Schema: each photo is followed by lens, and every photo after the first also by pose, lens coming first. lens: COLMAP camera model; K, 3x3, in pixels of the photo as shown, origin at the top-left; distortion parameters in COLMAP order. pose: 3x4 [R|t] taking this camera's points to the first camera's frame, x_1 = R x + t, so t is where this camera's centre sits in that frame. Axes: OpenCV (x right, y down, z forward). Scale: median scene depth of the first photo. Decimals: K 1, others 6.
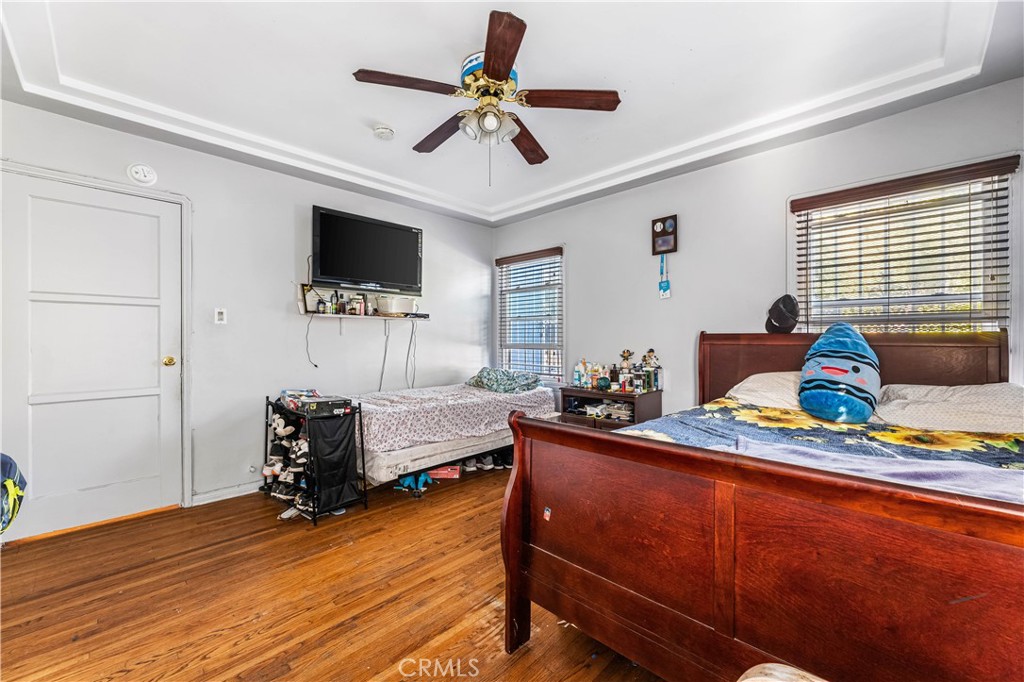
lens RADIAL K [[410.6, 0, 513.8], [0, 410.6, 336.9], [0, 0, 1]] dist [-0.001337, -0.000024]
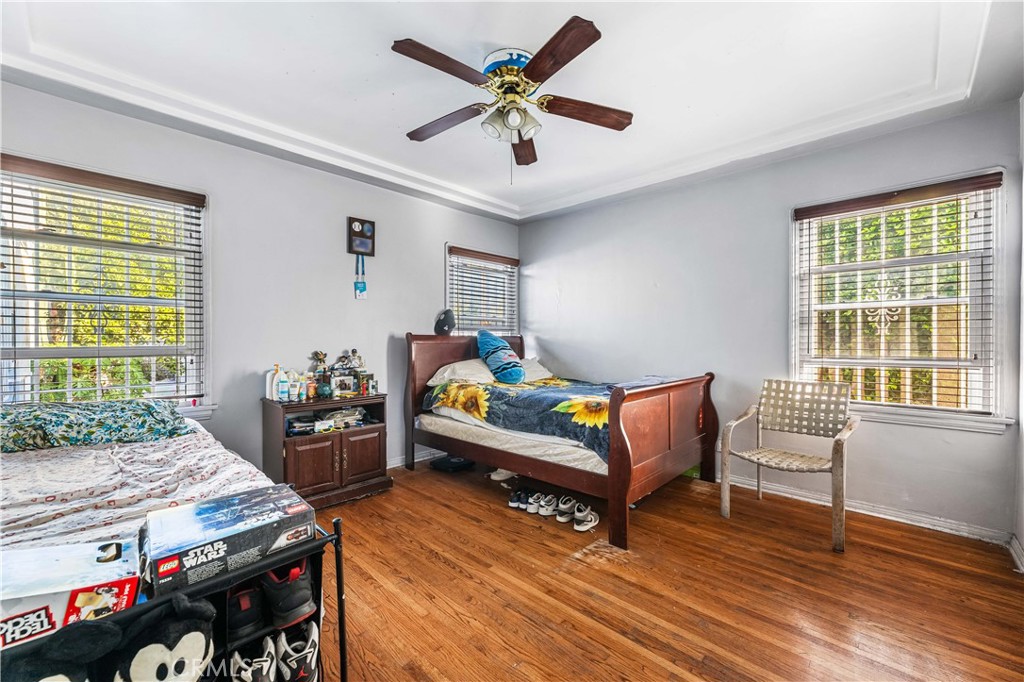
lens RADIAL K [[420.3, 0, 518.4], [0, 420.3, 336.8], [0, 0, 1]] dist [-0.001287, -0.000064]
pose [[-0.021231, 0.010934, 0.999715, -0.687233], [-0.004365, 0.999930, -0.011029, 0.009276], [-0.999765, -0.004598, -0.021182, 0.643392]]
